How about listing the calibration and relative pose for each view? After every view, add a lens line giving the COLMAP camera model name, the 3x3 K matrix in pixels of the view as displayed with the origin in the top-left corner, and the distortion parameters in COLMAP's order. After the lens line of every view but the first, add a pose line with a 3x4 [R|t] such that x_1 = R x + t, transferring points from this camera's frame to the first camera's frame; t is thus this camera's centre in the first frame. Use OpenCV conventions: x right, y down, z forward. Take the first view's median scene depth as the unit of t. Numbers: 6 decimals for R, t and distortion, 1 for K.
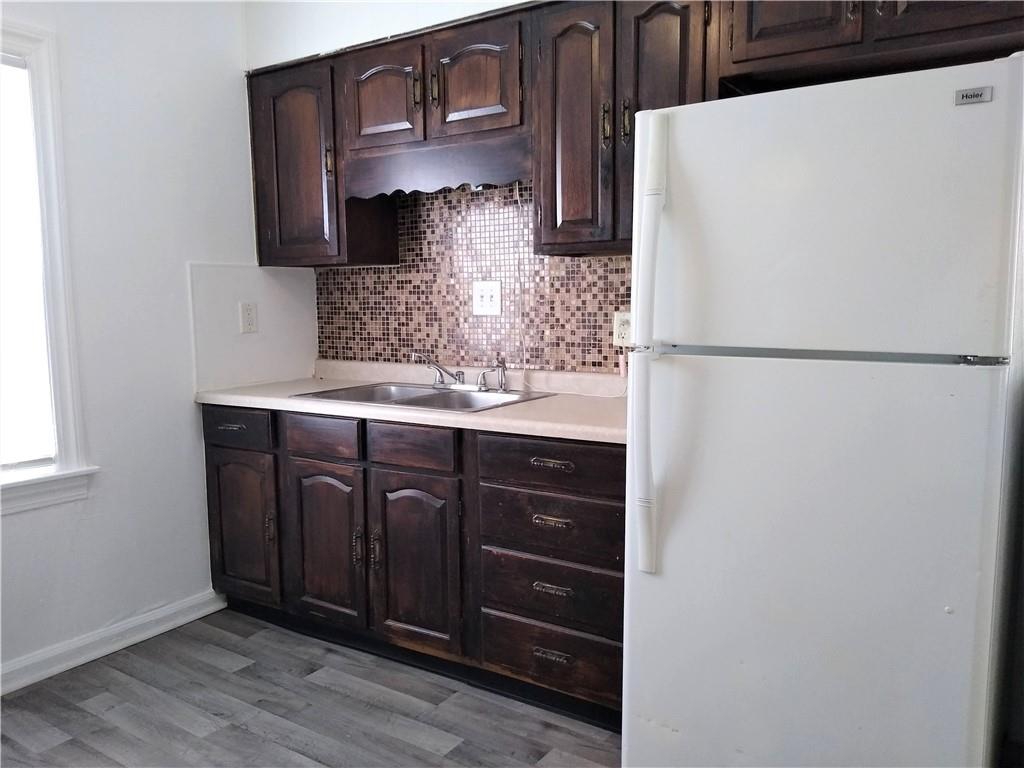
lens RADIAL K [[809.5, 0, 514.5], [0, 809.5, 382.5], [0, 0, 1]] dist [0.067223, -0.107382]
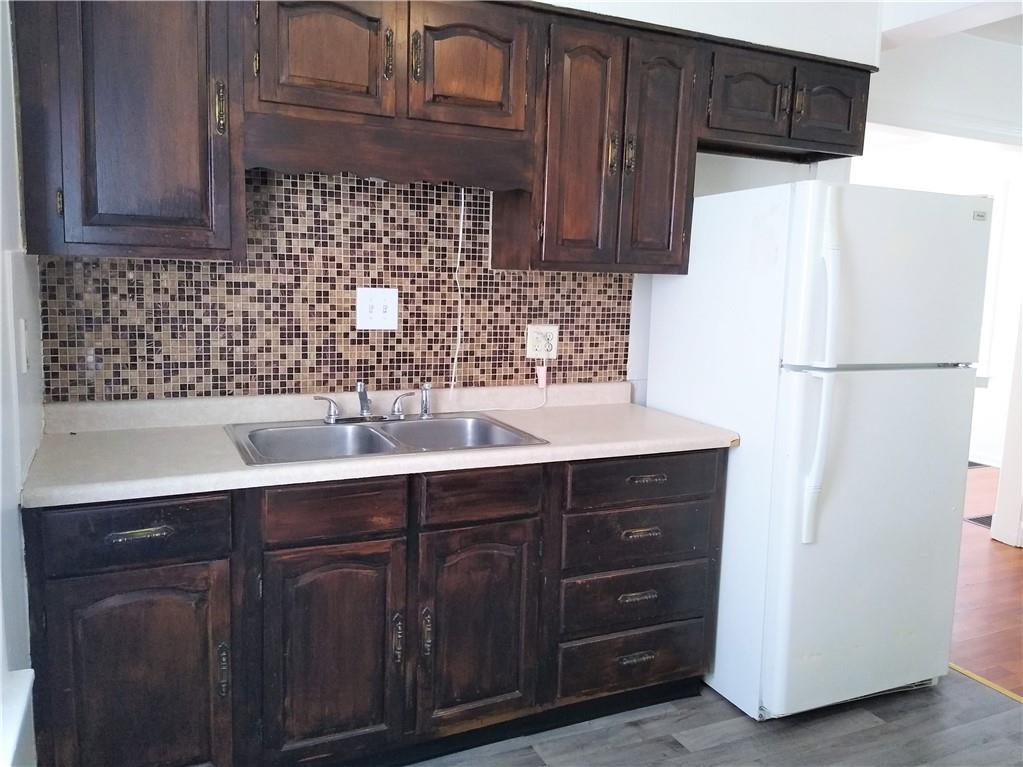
lens RADIAL K [[808.7, 0, 544.2], [0, 808.7, 384.5], [0, 0, 1]] dist [0.067223, -0.107382]
pose [[0.507407, -0.094128, 0.856550, -0.647003], [0.054397, 0.995532, 0.077177, -0.078482], [-0.859988, 0.007433, 0.510260, 0.406885]]
